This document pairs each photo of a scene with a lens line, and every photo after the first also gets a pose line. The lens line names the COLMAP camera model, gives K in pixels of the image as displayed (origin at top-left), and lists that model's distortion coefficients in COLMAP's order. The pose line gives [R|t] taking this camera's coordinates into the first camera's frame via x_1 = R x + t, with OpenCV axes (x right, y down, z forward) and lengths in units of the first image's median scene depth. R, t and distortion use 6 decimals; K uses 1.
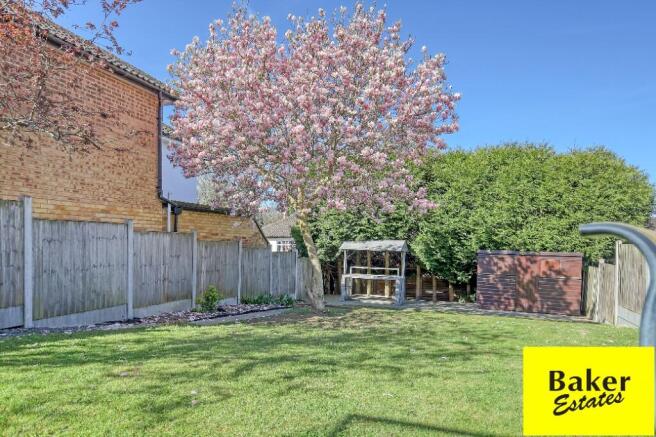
lens RADIAL K [[406.6, 0, 337.9], [0, 406.6, 248.8], [0, 0, 1]] dist [0.005685, -0.000021]
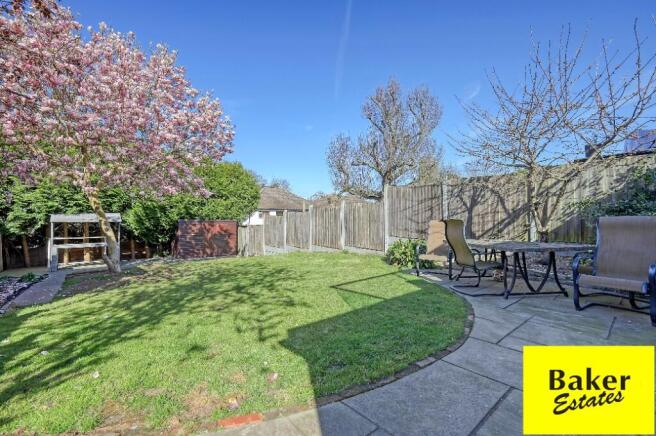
lens RADIAL K [[285.7, 0, 327.2], [0, 285.7, 217.5], [0, 0, 1]] dist [-0.000766, -0.000210]
pose [[0.484876, -0.018513, 0.874387, -0.293513], [0.014160, 0.999811, 0.013317, -0.010383], [-0.874468, 0.005924, 0.485046, 0.025740]]
